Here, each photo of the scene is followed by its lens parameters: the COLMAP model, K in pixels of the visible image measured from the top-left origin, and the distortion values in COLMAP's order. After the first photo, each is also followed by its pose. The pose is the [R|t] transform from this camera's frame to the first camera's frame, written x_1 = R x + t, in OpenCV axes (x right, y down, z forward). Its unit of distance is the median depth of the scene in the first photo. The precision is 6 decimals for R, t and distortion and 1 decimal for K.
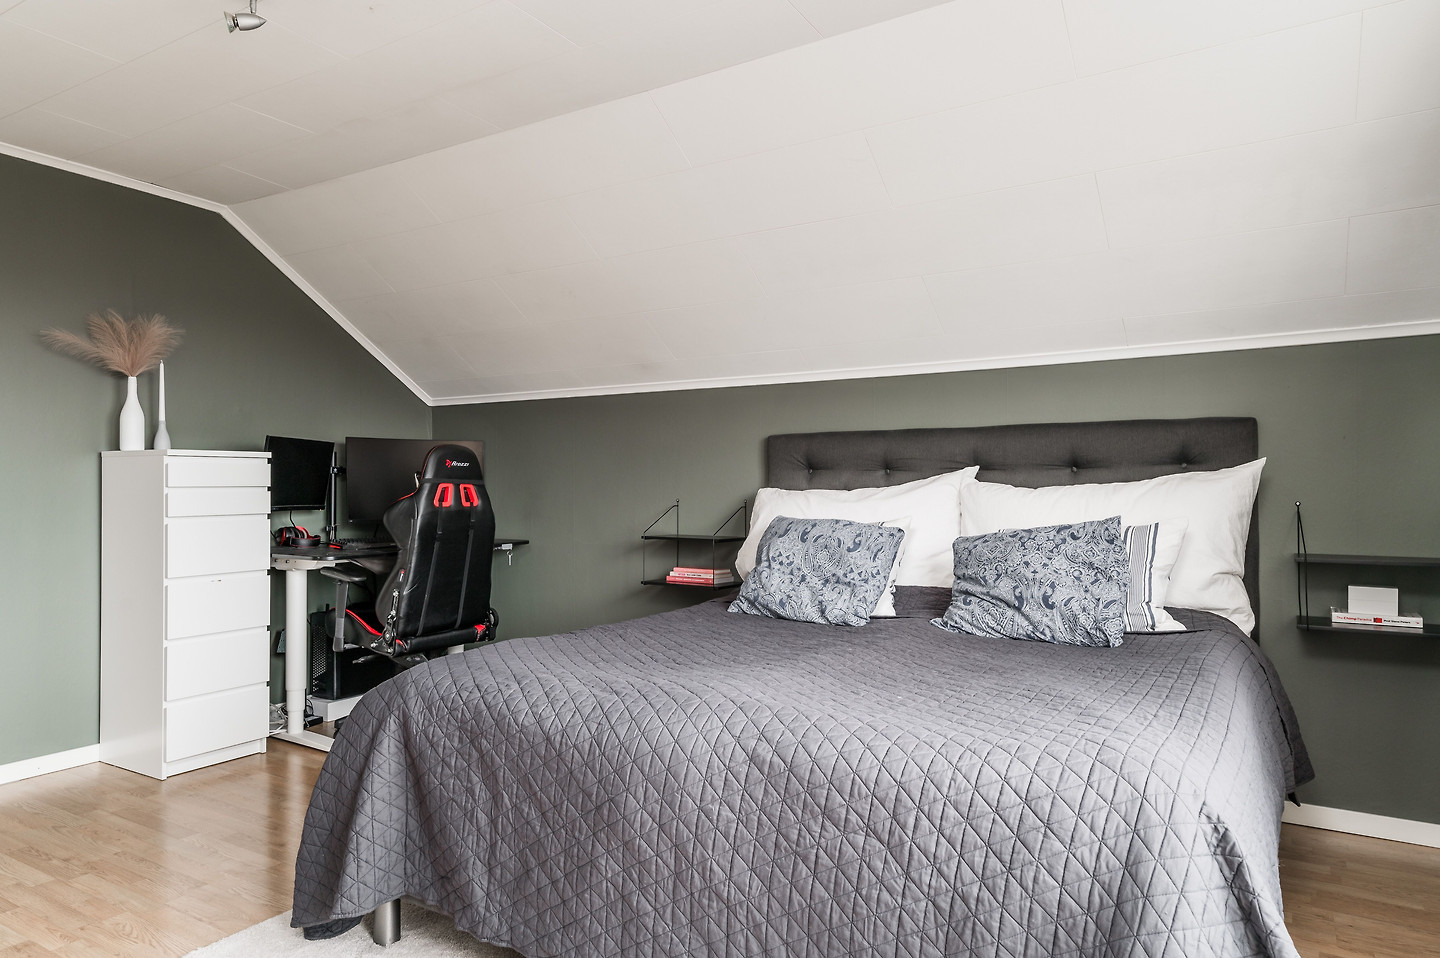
lens RADIAL K [[903.3, 0, 717.0], [0, 903.3, 451.9], [0, 0, 1]] dist [0.013402, 0.000213]
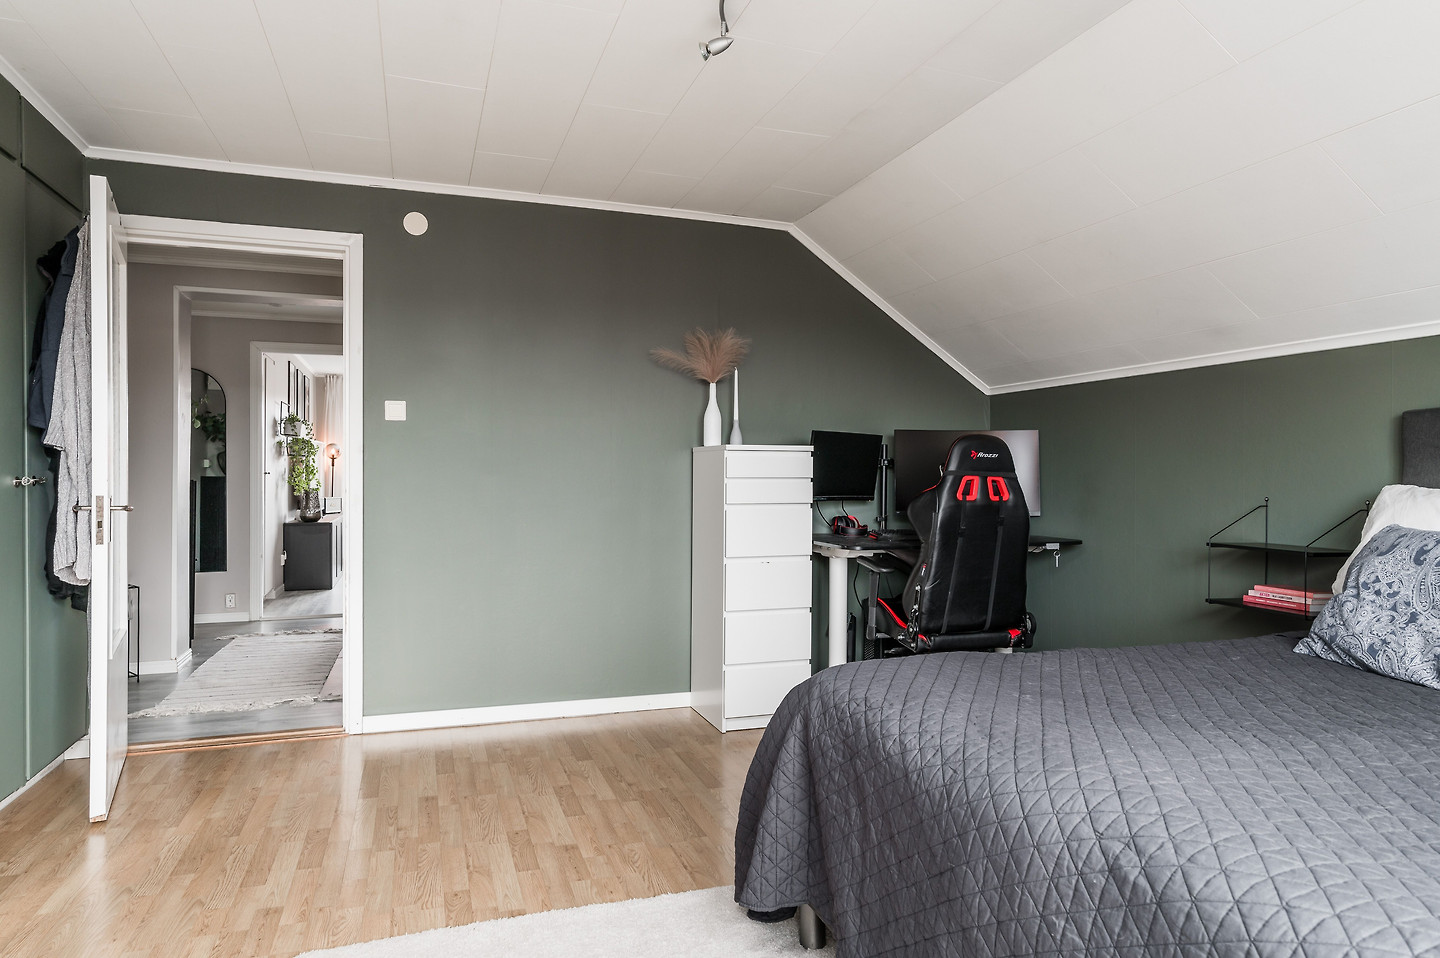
lens RADIAL K [[903.3, 0, 717.0], [0, 903.3, 451.9], [0, 0, 1]] dist [0.013402, 0.000213]
pose [[0.769935, -0.011440, -0.638020, 0.107473], [0.016704, 0.999858, 0.002230, 0.003538], [0.637904, -0.012374, 0.770017, 0.112039]]
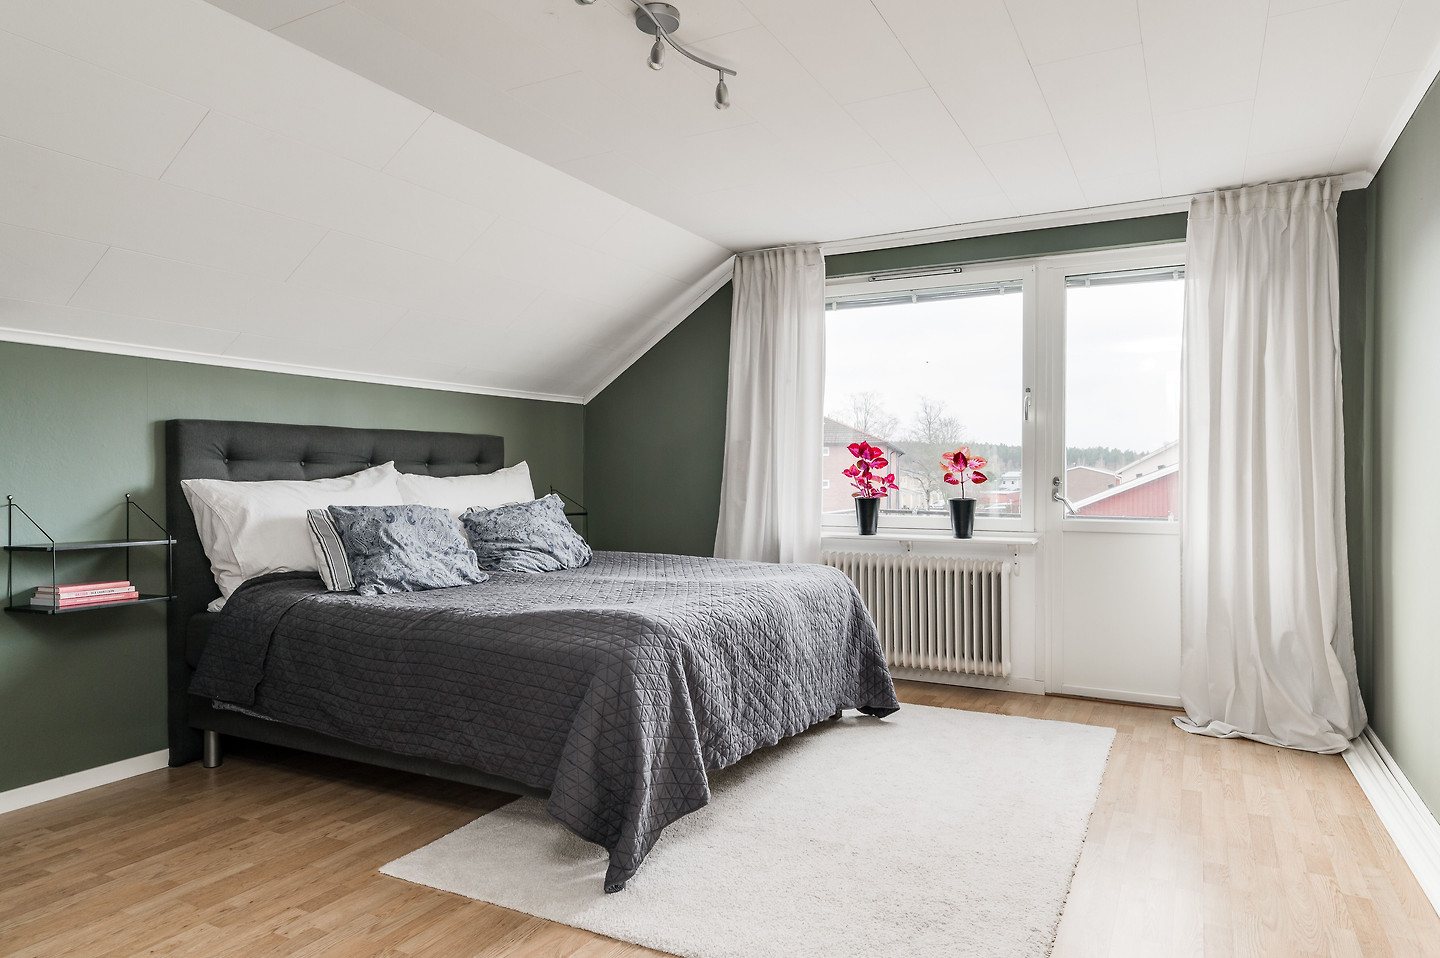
lens RADIAL K [[903.3, 0, 717.0], [0, 903.3, 451.9], [0, 0, 1]] dist [0.013402, 0.000213]
pose [[-0.071739, 0.029849, 0.996977, -0.920681], [-0.034394, 0.998884, -0.032381, 0.025352], [-0.996830, -0.036613, -0.070632, 0.581576]]
